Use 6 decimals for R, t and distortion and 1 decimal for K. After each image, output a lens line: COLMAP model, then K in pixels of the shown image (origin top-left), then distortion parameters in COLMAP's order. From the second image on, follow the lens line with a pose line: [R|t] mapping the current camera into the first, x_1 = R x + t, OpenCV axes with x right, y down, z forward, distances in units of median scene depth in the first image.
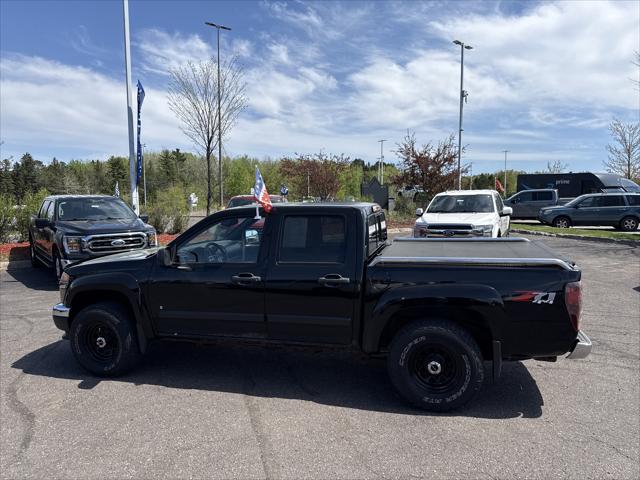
lens RADIAL K [[454.6, 0, 323.2], [0, 454.6, 238.9], [0, 0, 1]] dist [0.039095, -0.049235]
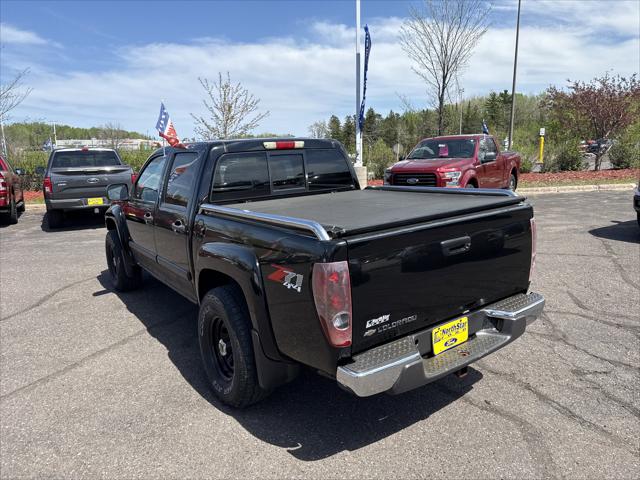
lens RADIAL K [[454.6, 0, 321.0], [0, 454.6, 238.1], [0, 0, 1]] dist [0.039095, -0.049235]
pose [[0.760985, 0.105560, -0.640124, 0.332110], [-0.032693, 0.991660, 0.124664, -0.002362], [0.647945, -0.073940, 0.758090, 0.207551]]
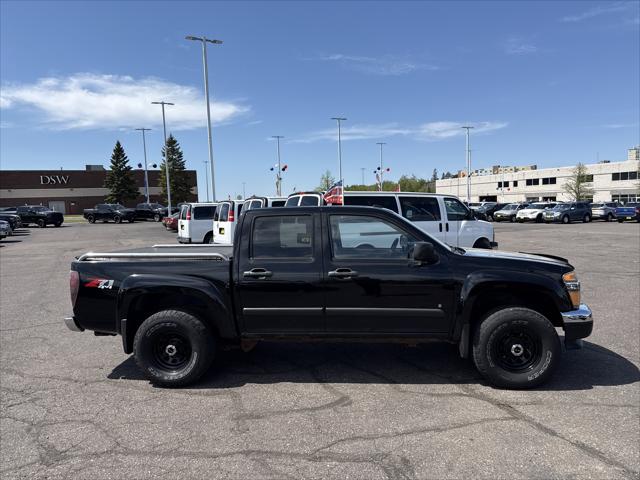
lens RADIAL K [[454.6, 0, 322.2], [0, 454.6, 242.5], [0, 0, 1]] dist [0.039095, -0.049235]
pose [[-0.987540, 0.044045, -0.151078, 0.056837], [0.020631, 0.987983, 0.153178, -0.079964], [0.156009, 0.148152, -0.976582, 1.031257]]
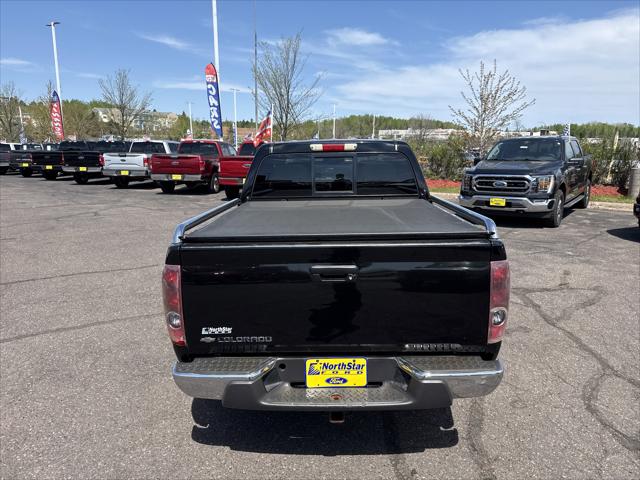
lens RADIAL K [[454.6, 0, 324.1], [0, 454.6, 242.9], [0, 0, 1]] dist [0.039095, -0.049235]
pose [[0.225279, 0.207830, -0.951870, 0.432890], [-0.085071, 0.977448, 0.193281, -0.025940], [0.970573, 0.037434, 0.237879, 0.388051]]
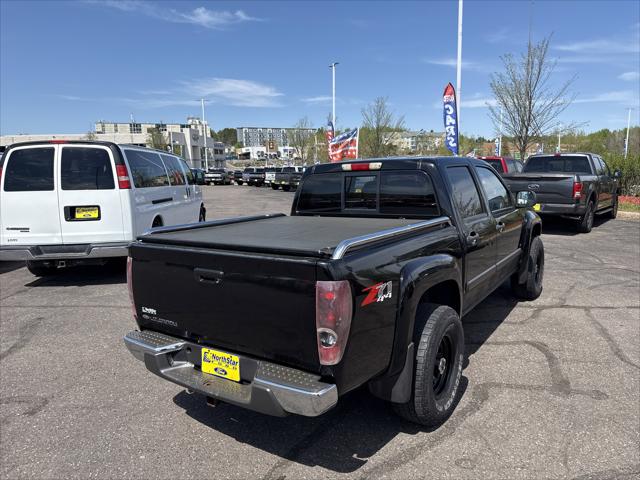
lens RADIAL K [[454.6, 0, 320.3], [0, 454.6, 246.4], [0, 0, 1]] dist [0.039095, -0.049235]
pose [[-0.345143, 0.173610, -0.922353, 0.441537], [-0.055098, 0.977300, 0.204570, -0.042367], [0.936931, 0.121426, -0.327743, 0.586961]]
